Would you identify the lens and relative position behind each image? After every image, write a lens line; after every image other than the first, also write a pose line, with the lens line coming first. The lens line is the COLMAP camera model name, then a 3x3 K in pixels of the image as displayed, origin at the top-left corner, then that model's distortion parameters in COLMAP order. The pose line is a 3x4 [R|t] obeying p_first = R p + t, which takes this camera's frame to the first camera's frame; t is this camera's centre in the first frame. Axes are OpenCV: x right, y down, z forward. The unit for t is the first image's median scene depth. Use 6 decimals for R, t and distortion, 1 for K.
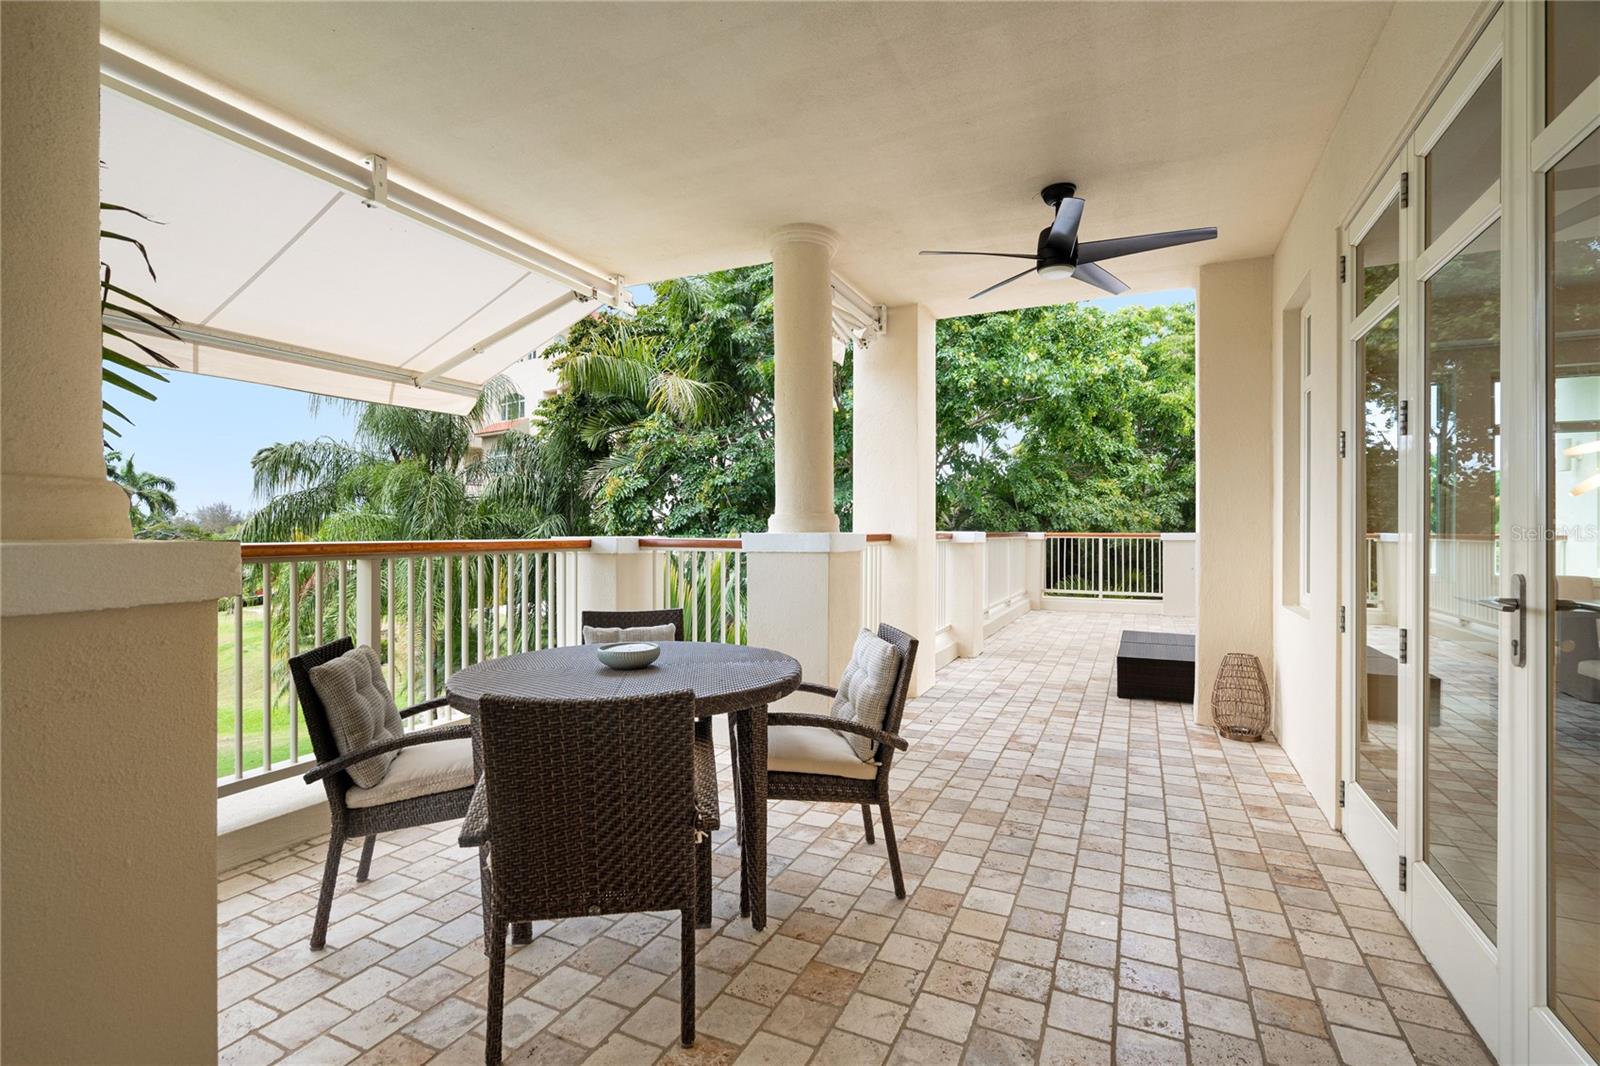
lens RADIAL K [[736.6, 0, 800.0], [0, 736.6, 533.0], [0, 0, 1]] dist [-0.000359, 0.000021]
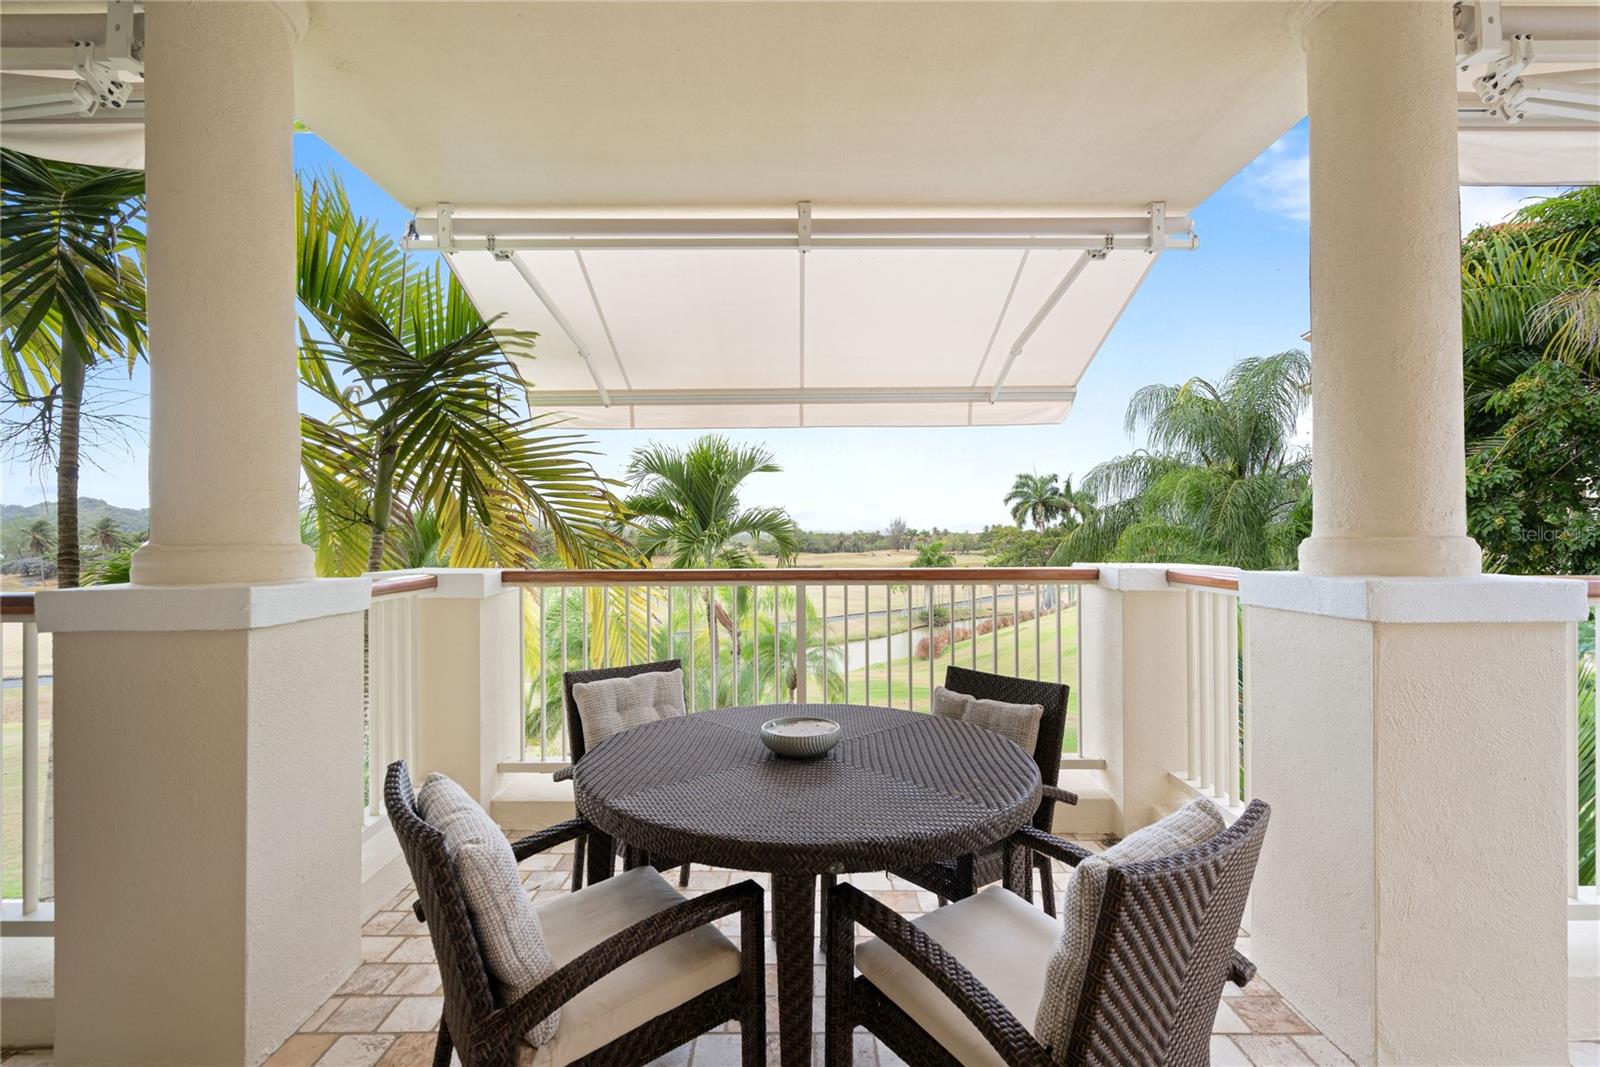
lens RADIAL K [[724.4, 0, 800.0], [0, 724.4, 533.5], [0, 0, 1]] dist [-0.002470, -0.000113]
pose [[0.420745, -0.006011, -0.907159, 0.263031], [0.002404, 0.999982, -0.005511, -0.023962], [0.907176, 0.000138, 0.420752, 0.411191]]
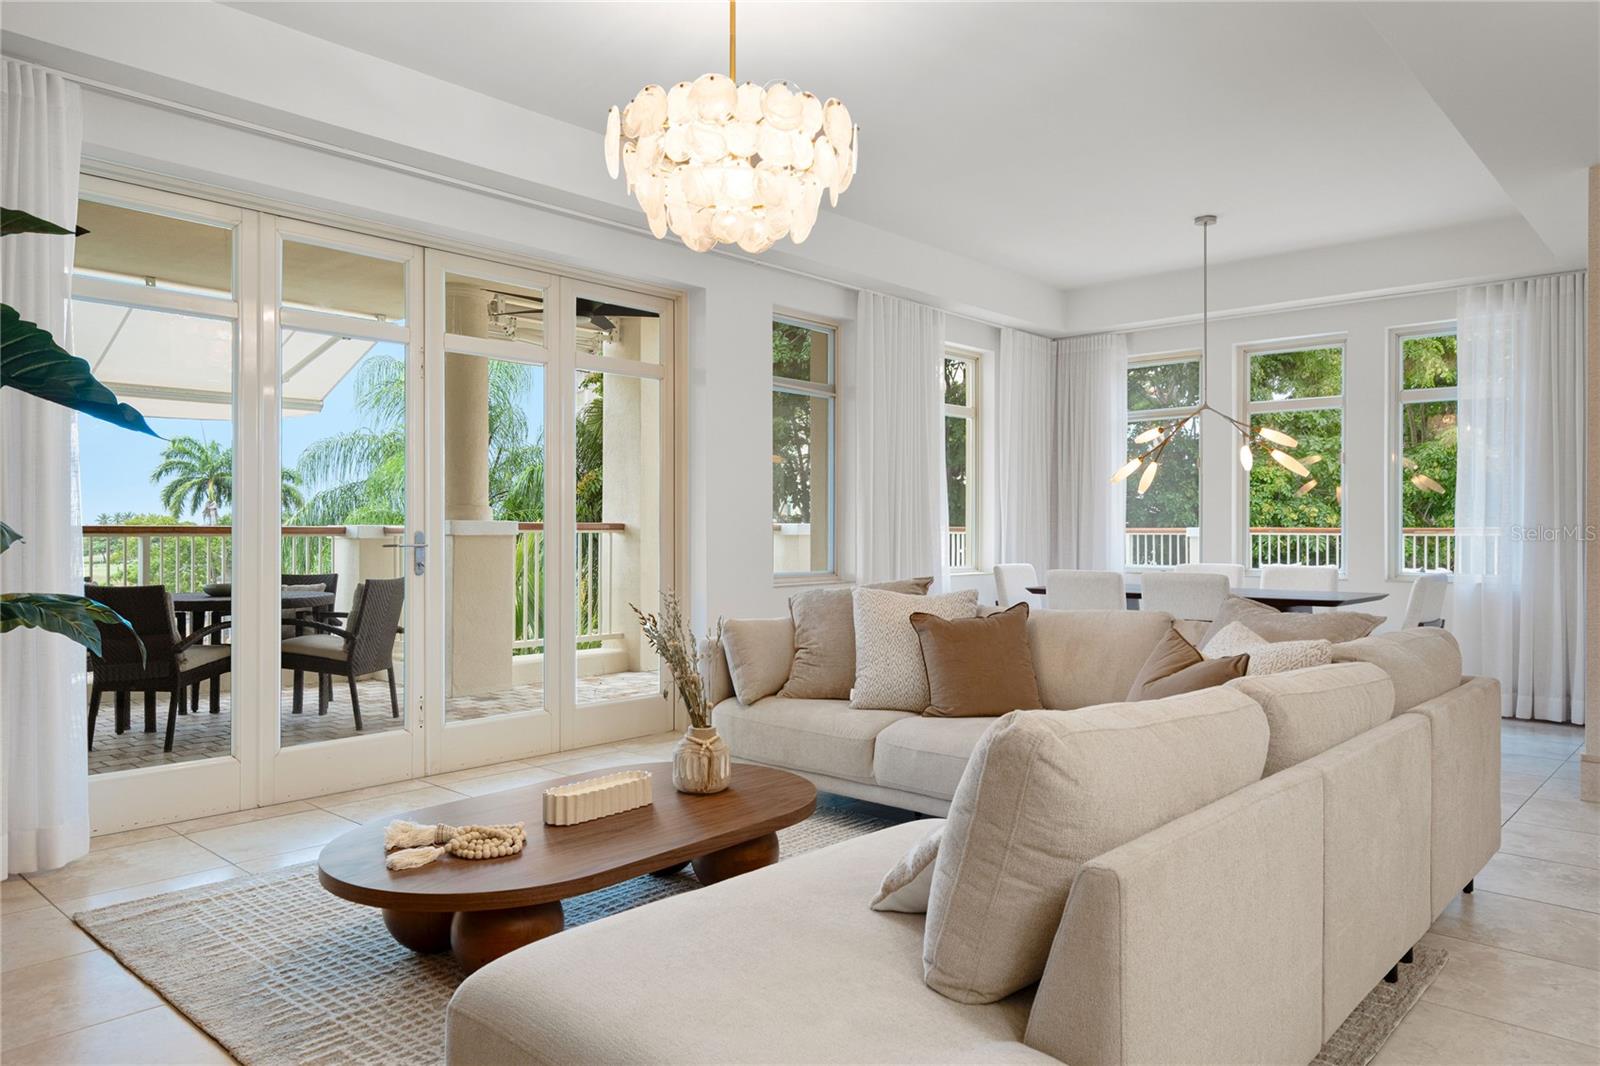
lens RADIAL K [[1073.5, 0, 800.0], [0, 1073.5, 533.0], [0, 0, 1]] dist [-0.002849, -0.000701]
pose [[0.952840, -0.002893, -0.303460, 1.048050], [0.002494, 0.999995, -0.001703, 0.024232], [0.303463, 0.000865, 0.952843, -0.549184]]
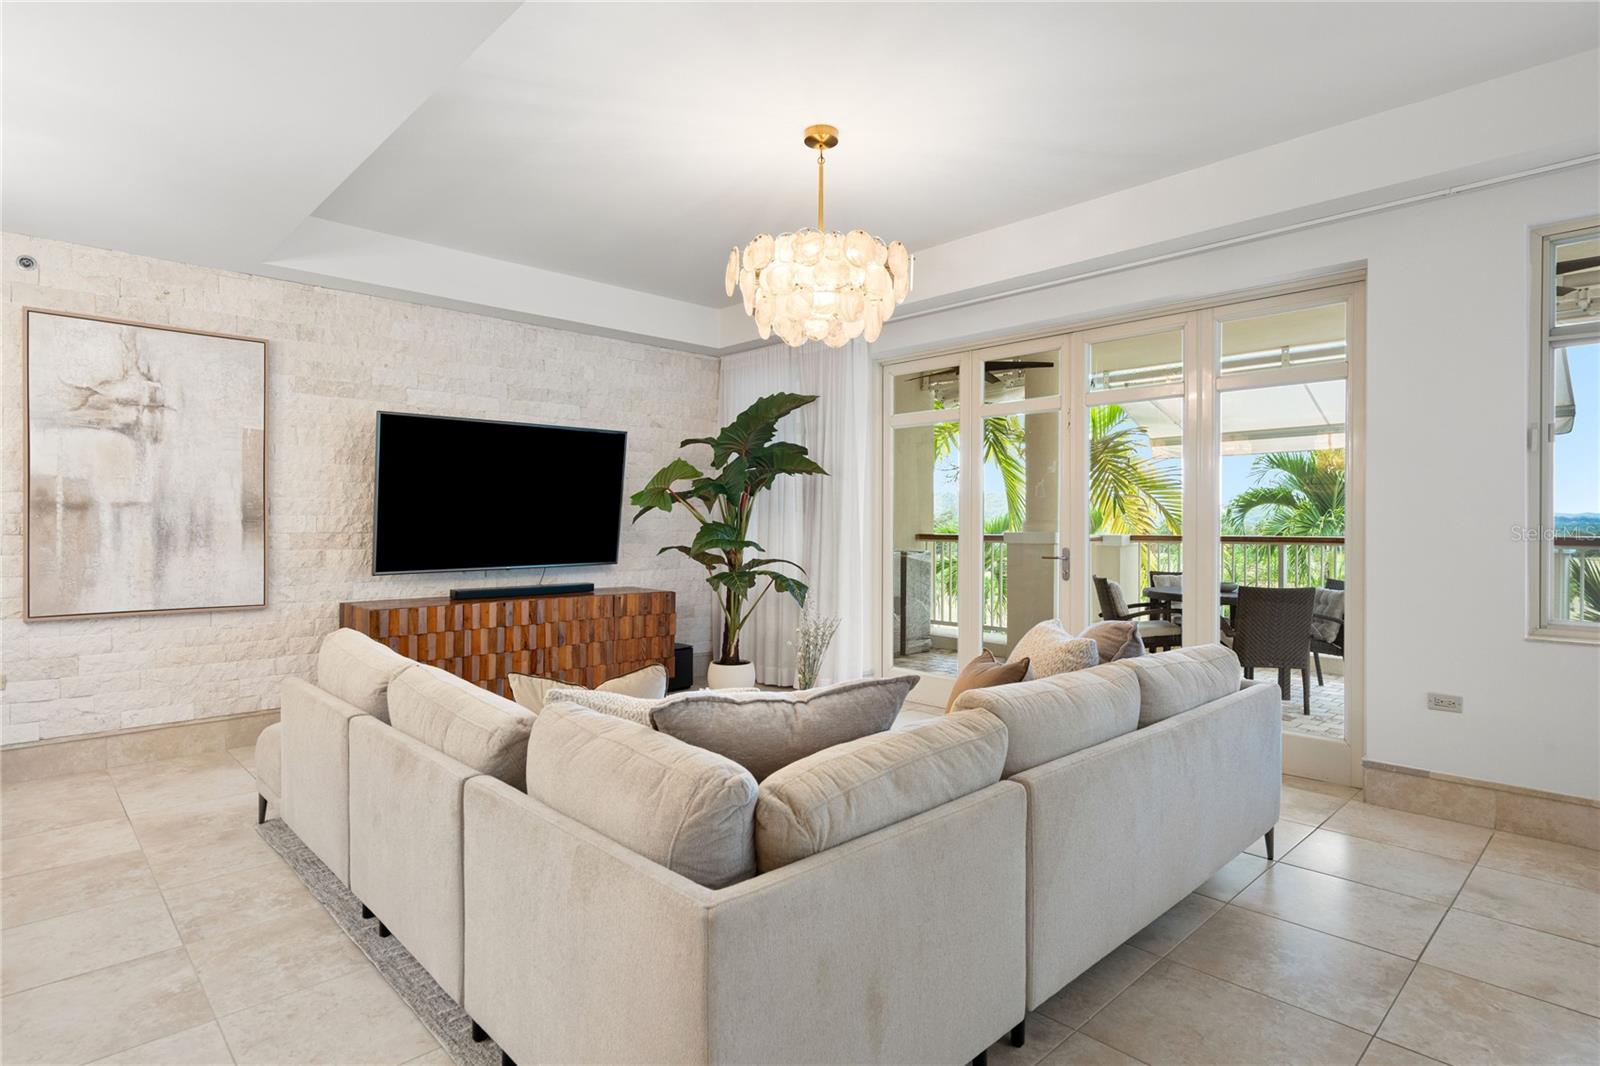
lens RADIAL K [[829.3, 0, 800.0], [0, 829.3, 533.0], [0, 0, 1]] dist [0.000985, 0.000085]
pose [[-0.363547, 0.005435, -0.931560, 1.496542], [-0.000734, 0.999981, 0.006121, -0.006076], [0.931575, 0.002909, -0.363536, 0.431968]]
